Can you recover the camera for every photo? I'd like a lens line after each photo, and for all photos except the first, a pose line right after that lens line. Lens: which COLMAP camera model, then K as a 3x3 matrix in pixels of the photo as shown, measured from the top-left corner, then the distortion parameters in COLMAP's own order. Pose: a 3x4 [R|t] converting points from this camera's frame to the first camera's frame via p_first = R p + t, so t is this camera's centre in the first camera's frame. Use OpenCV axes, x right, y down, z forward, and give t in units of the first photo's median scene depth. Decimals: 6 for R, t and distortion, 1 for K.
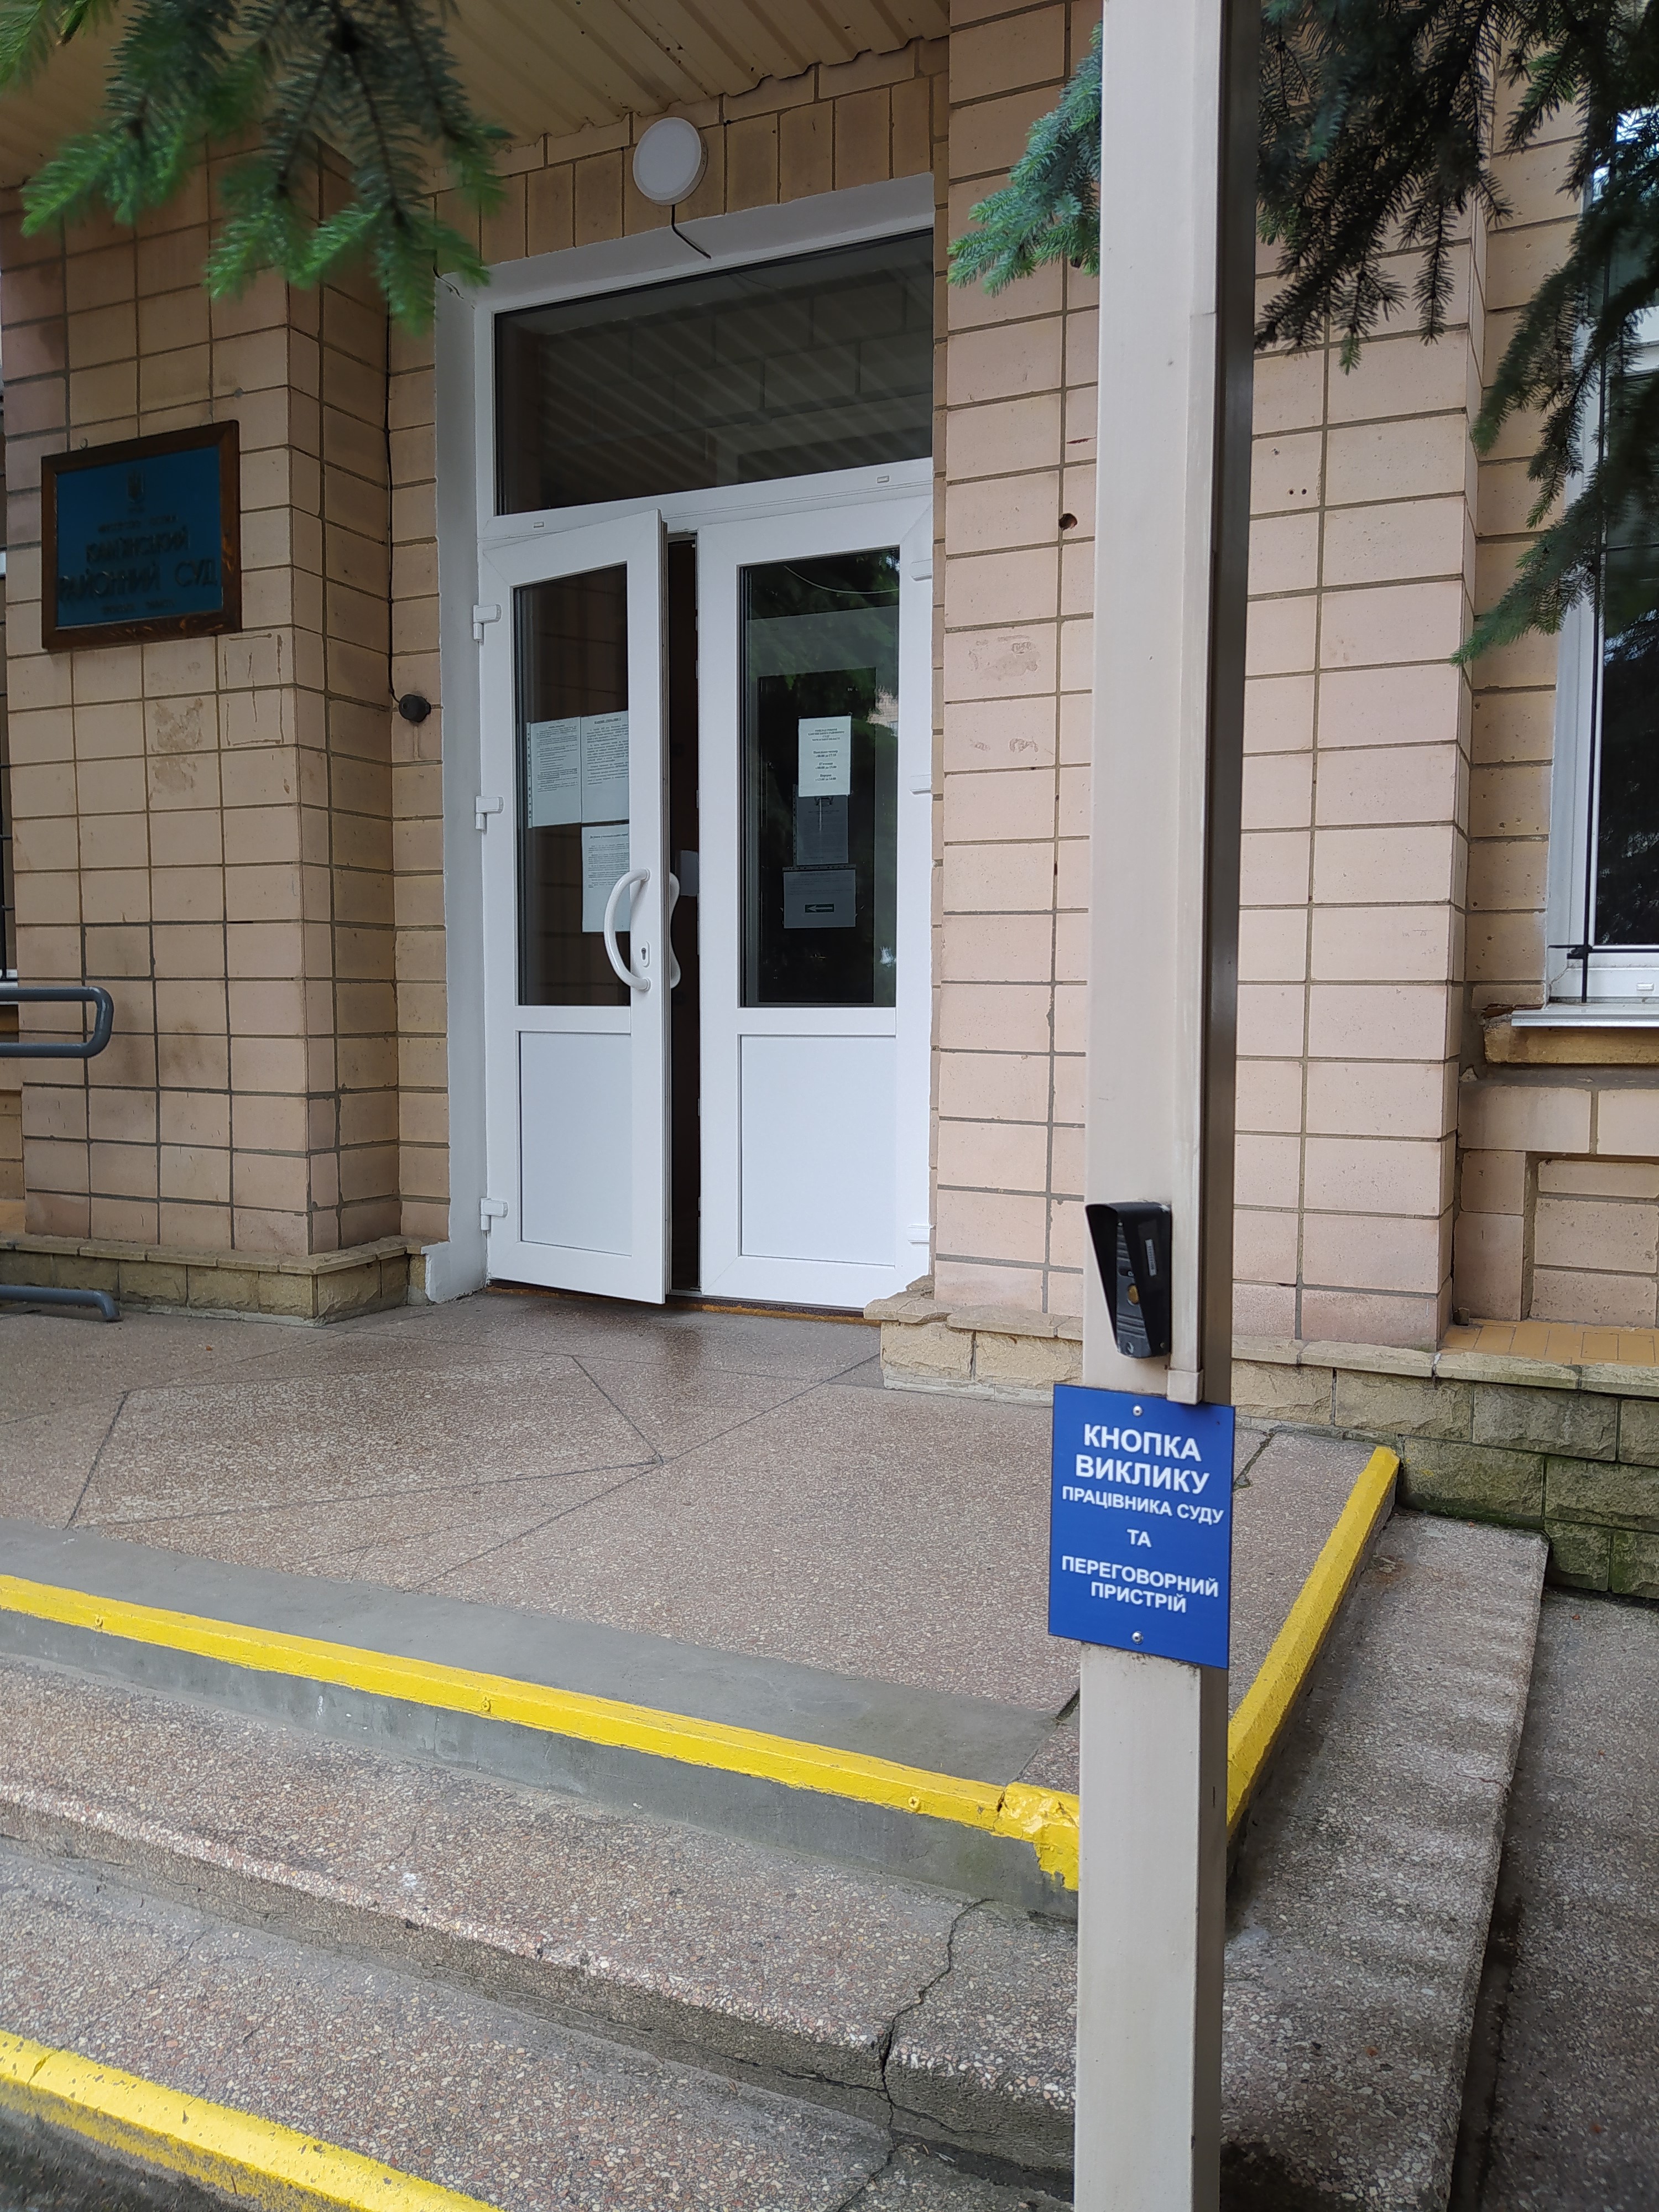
lens RADIAL K [[1654.7, 0, 823.0], [0, 1654.7, 1097.5], [0, 0, 1]] dist [0.132087, -0.222764]
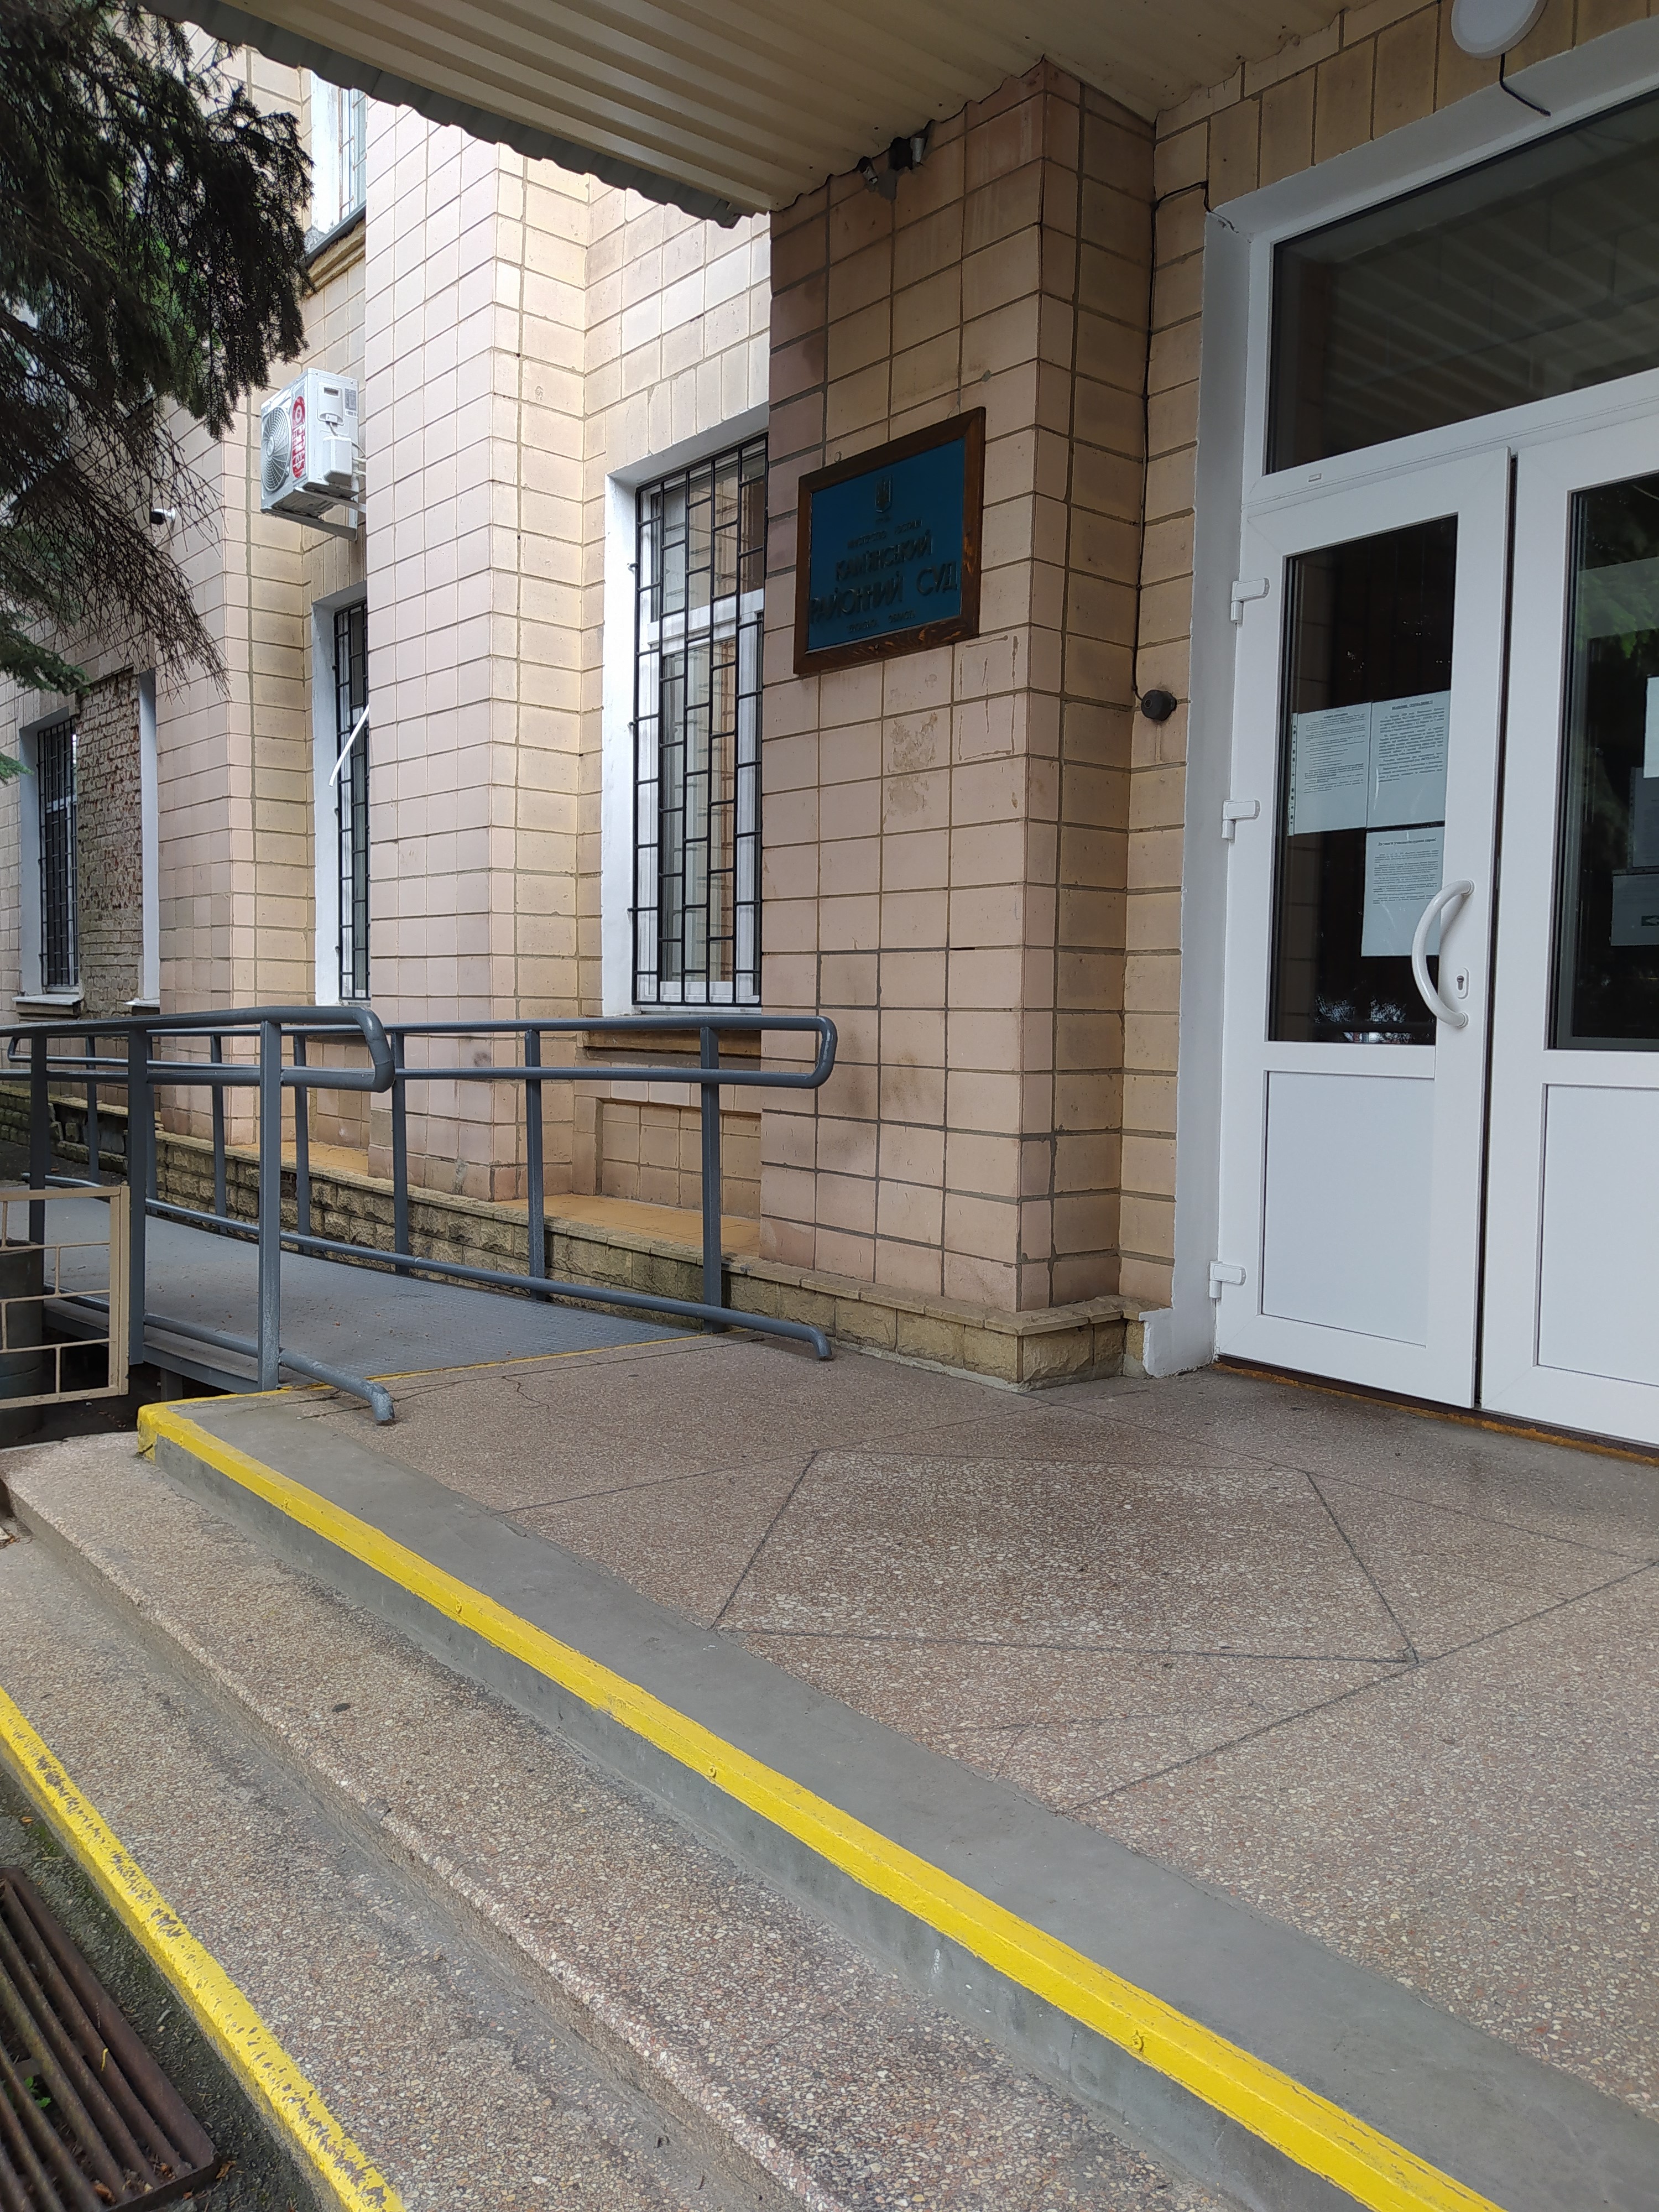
lens RADIAL K [[1654.7, 0, 823.0], [0, 1654.7, 1097.5], [0, 0, 1]] dist [0.132087, -0.222764]
pose [[0.898561, 0.034712, -0.437475, -0.009213], [-0.038966, 0.999240, -0.000750, -0.017798], [0.437116, 0.017721, 0.899230, 0.135075]]
